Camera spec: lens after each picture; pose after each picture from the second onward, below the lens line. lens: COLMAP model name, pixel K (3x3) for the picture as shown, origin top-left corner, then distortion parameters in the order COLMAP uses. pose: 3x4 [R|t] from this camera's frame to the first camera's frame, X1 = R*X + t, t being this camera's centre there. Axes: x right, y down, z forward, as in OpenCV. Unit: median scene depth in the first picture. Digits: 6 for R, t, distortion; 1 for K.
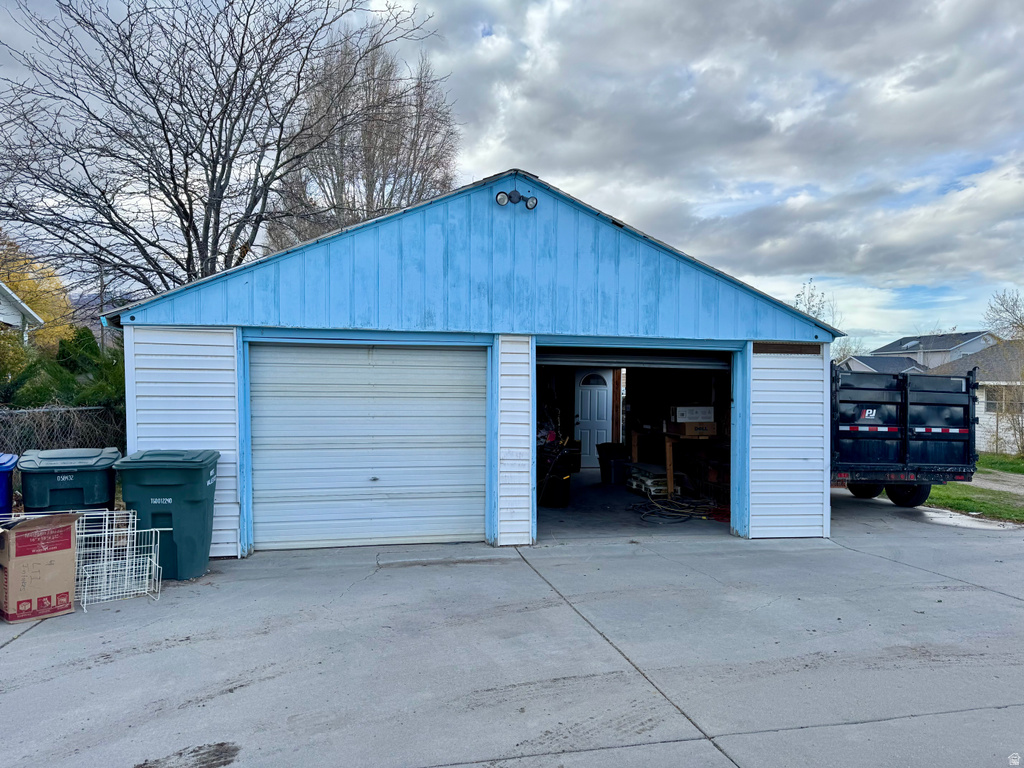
lens RADIAL K [[709.5, 0, 544.7], [0, 709.5, 386.8], [0, 0, 1]] dist [0.084677, 0.000282]
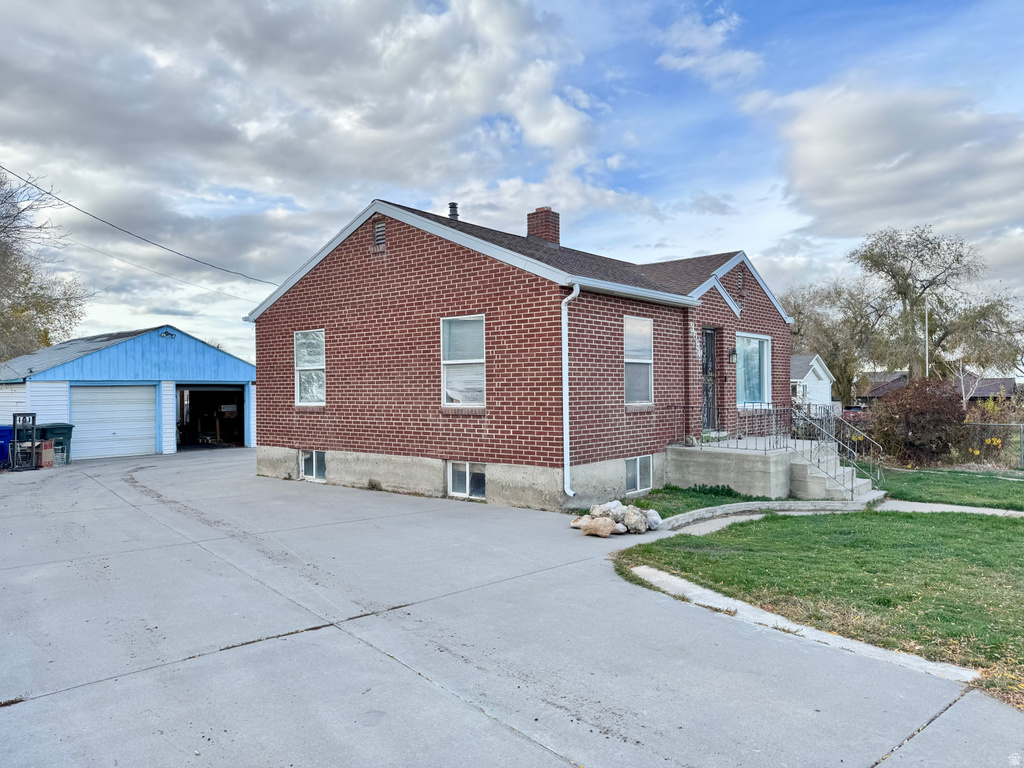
lens RADIAL K [[718.3, 0, 512.0], [0, 718.3, 384.0], [0, 0, 1]] dist [0.086791, -0.115580]
pose [[0.795264, -0.012421, 0.606136, -0.720350], [0.019941, 0.999785, -0.005676, -0.015828], [-0.605935, 0.016601, 0.795341, -2.184992]]
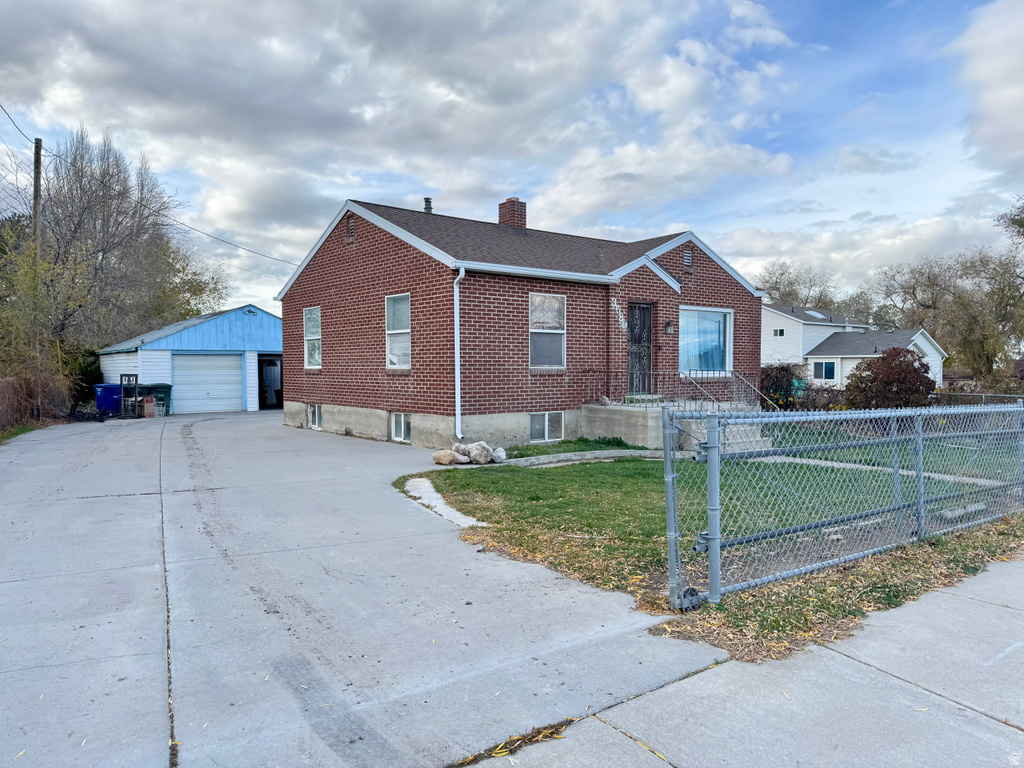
lens RADIAL K [[718.3, 0, 512.0], [0, 718.3, 384.0], [0, 0, 1]] dist [0.086791, -0.115580]
pose [[0.900689, -0.020887, 0.433963, -0.432930], [0.012270, 0.999668, 0.022650, 0.024141], [-0.434292, -0.015076, 0.900646, -2.739627]]
